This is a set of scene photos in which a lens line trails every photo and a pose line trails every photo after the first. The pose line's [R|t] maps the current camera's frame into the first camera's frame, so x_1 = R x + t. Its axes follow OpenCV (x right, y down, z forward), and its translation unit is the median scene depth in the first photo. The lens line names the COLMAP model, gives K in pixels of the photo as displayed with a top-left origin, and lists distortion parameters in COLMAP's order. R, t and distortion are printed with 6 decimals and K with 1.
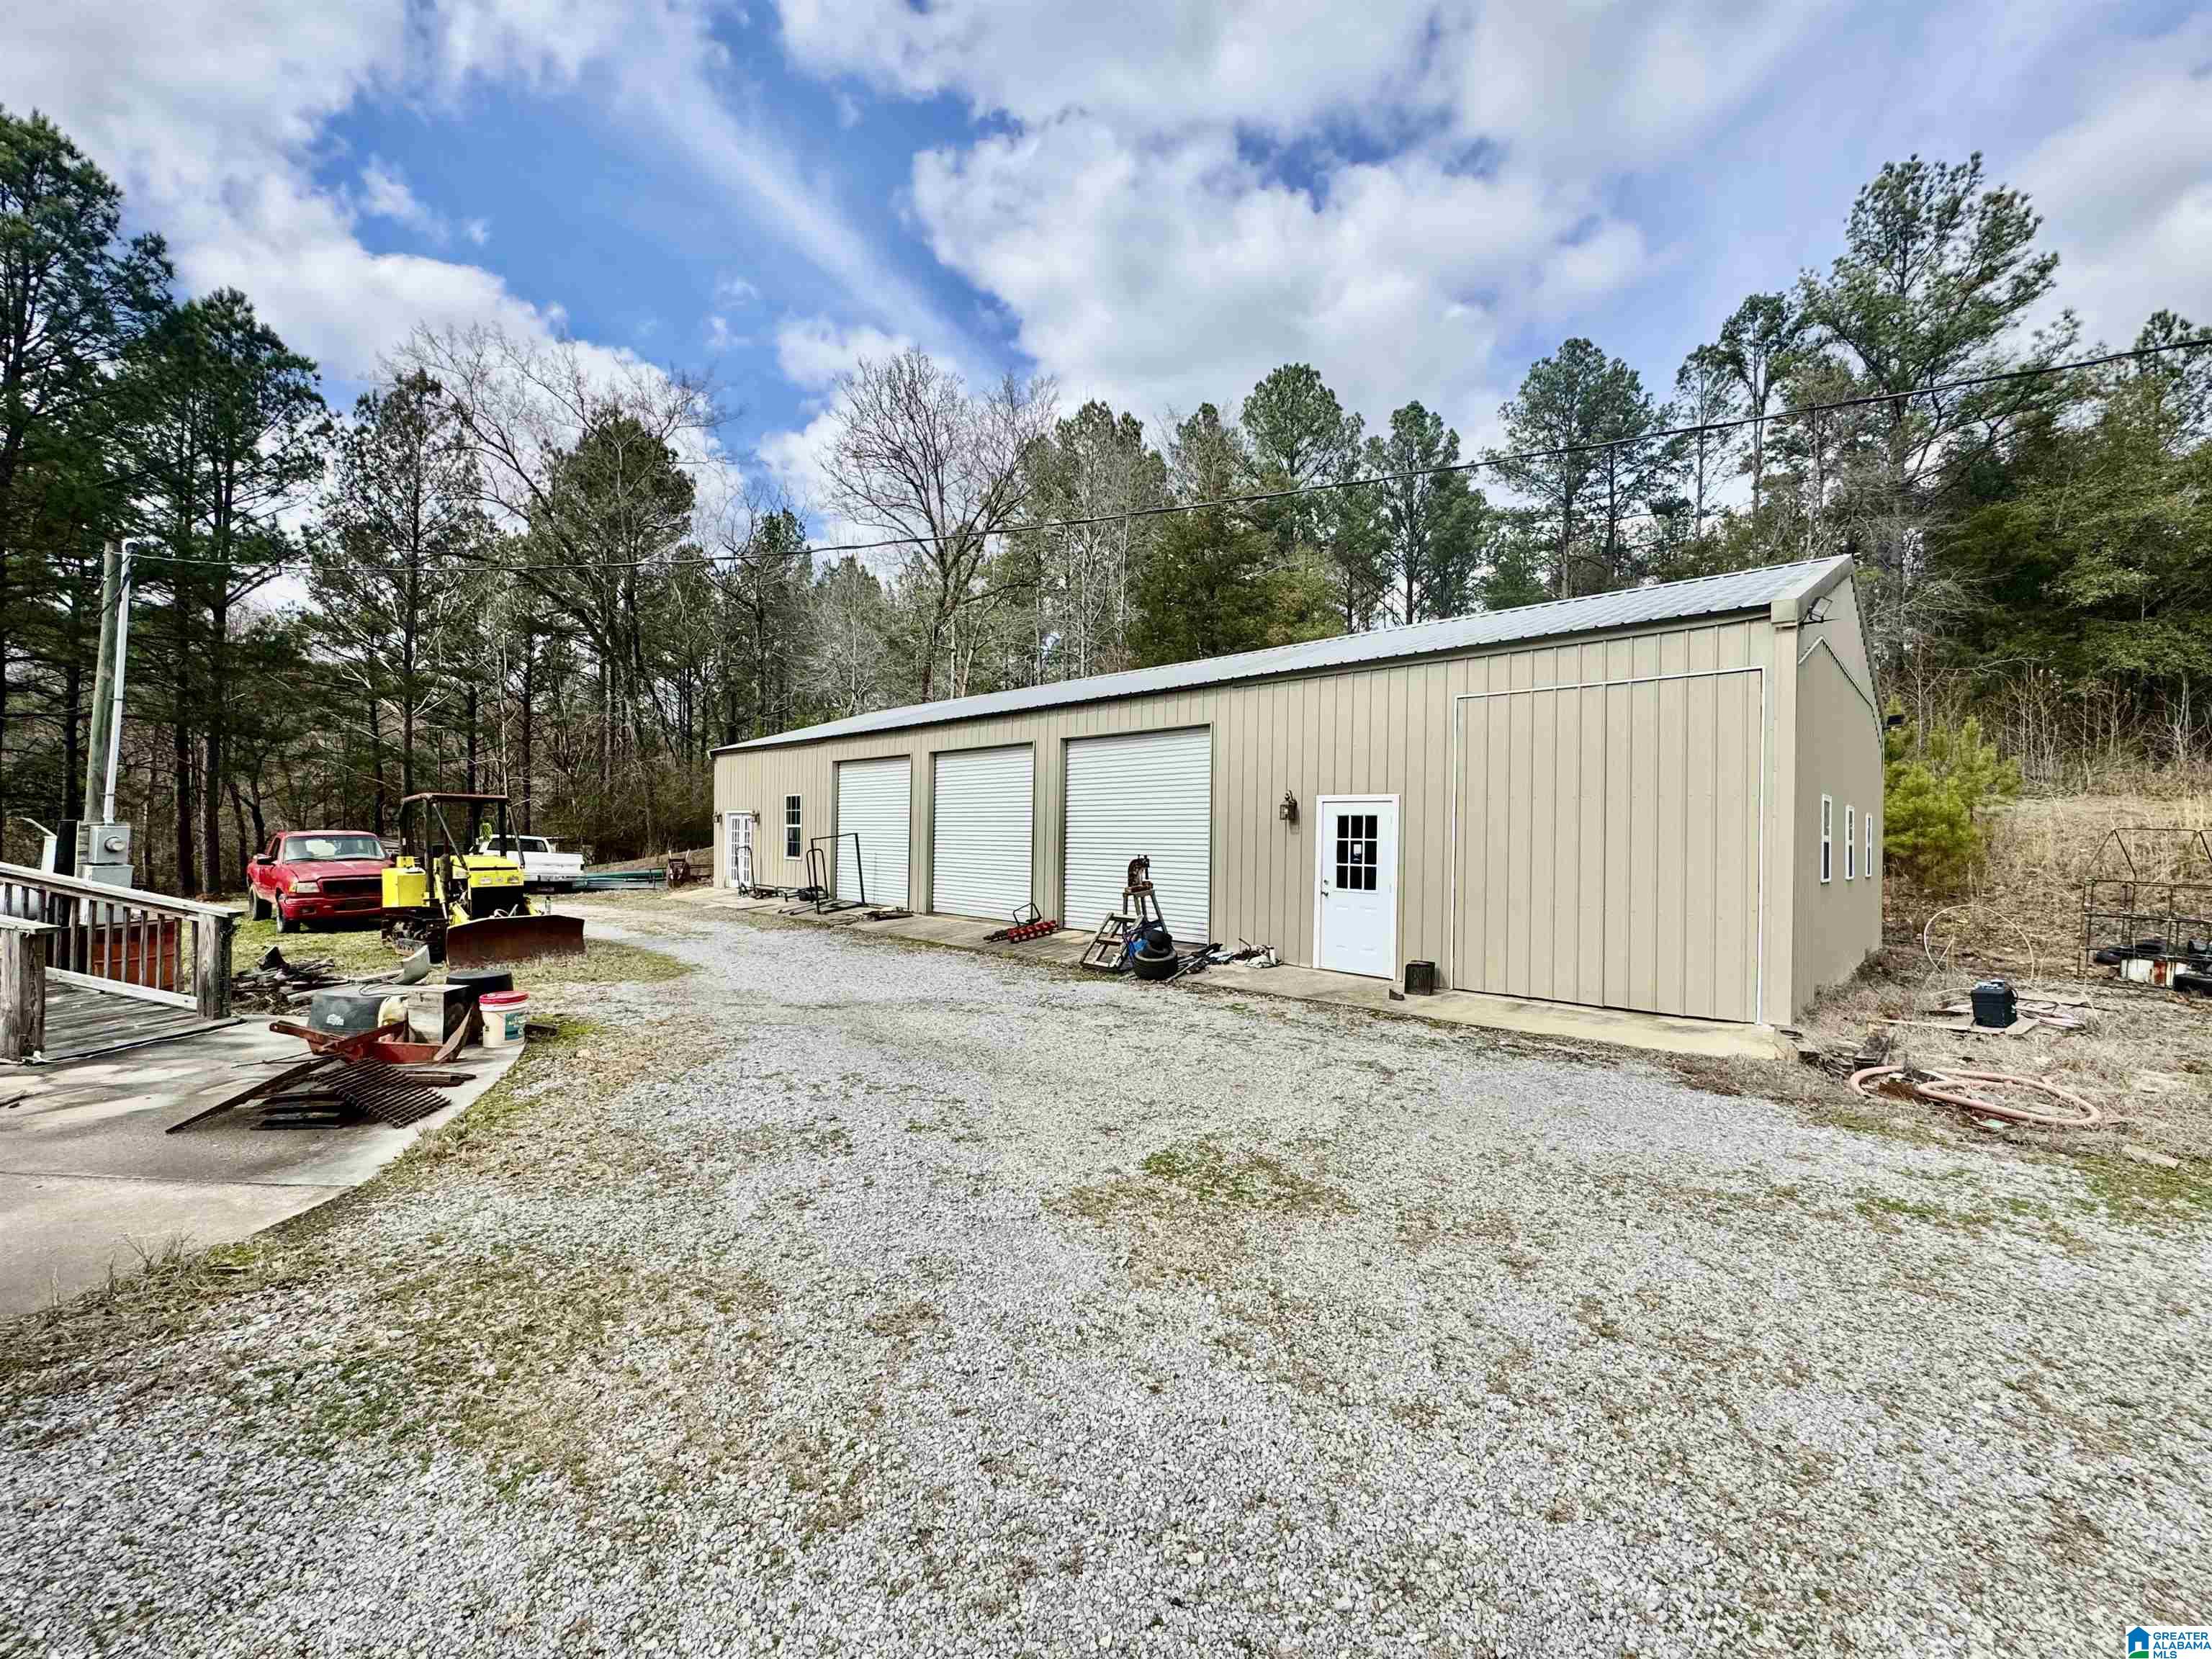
lens RADIAL K [[887.1, 0, 1098.5], [0, 887.1, 826.0], [0, 0, 1]] dist [-0.003748, 0.000532]
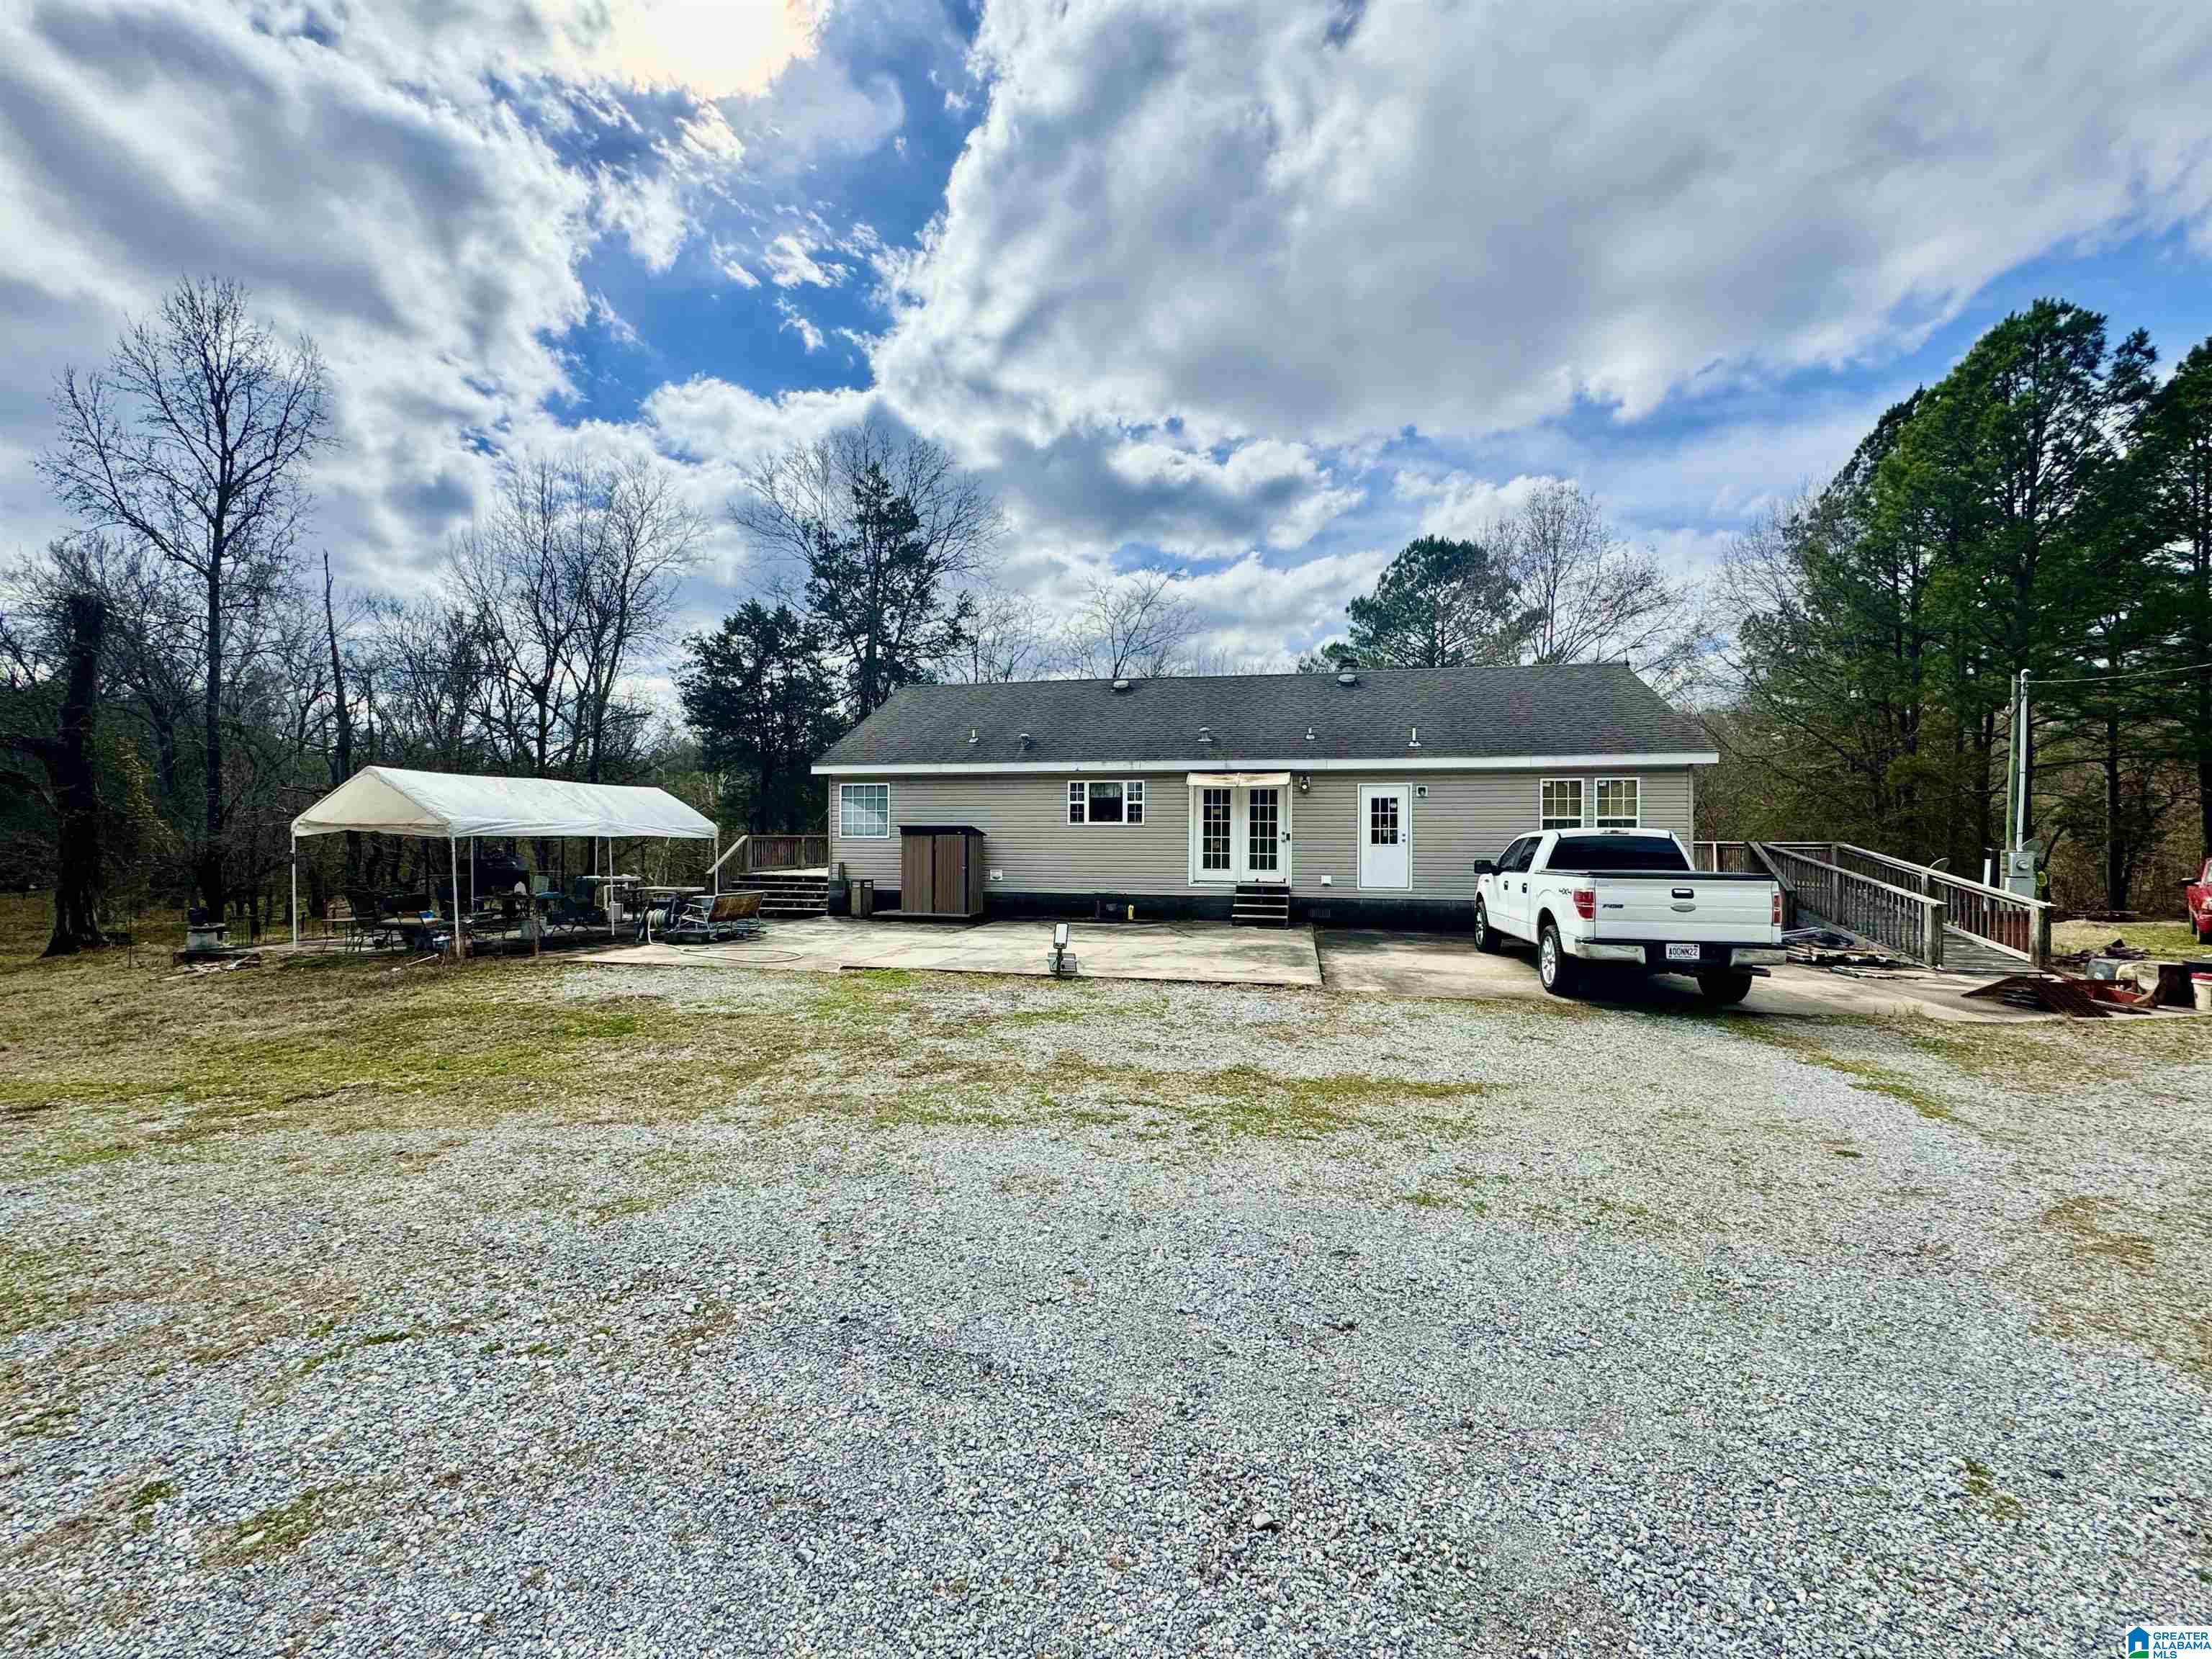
lens RADIAL K [[887.1, 0, 1097.2], [0, 887.1, 836.3], [0, 0, 1]] dist [-0.003748, 0.000532]
pose [[-0.165555, -0.017087, -0.986052, 0.704754], [-0.000906, 0.999852, -0.017174, -0.001551], [0.986200, -0.001950, -0.165546, -0.357890]]
